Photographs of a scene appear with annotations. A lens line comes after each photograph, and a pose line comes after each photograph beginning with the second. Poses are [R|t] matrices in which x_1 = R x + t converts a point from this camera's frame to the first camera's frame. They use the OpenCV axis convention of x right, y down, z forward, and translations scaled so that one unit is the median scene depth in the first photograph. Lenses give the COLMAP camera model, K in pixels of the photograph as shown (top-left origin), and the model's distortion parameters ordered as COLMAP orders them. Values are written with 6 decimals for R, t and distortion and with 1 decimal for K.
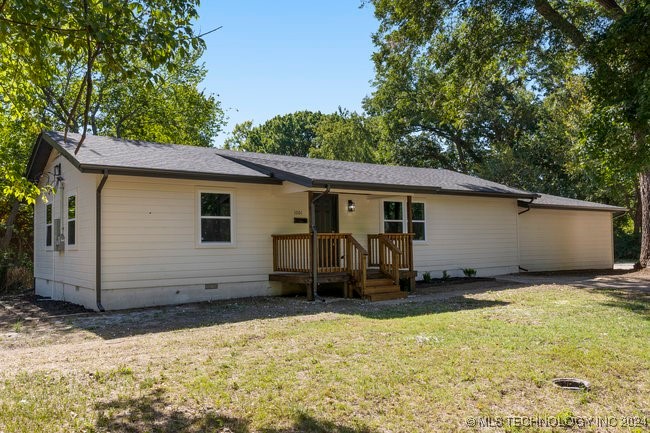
lens RADIAL K [[567.2, 0, 327.0], [0, 567.2, 215.7], [0, 0, 1]] dist [-0.020792, -0.002421]
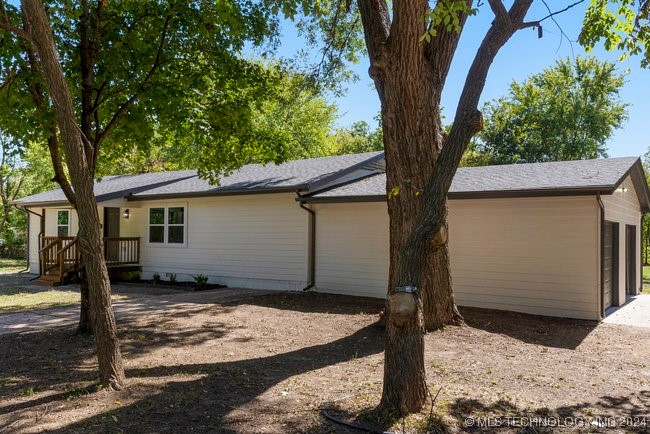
lens RADIAL K [[567.2, 0, 324.8], [0, 567.2, 218.4], [0, 0, 1]] dist [-0.020792, -0.002421]
pose [[0.300383, -0.029980, -0.953347, 1.260770], [0.016969, 0.999516, -0.026085, 0.029926], [0.953668, -0.008342, 0.300746, 0.964422]]
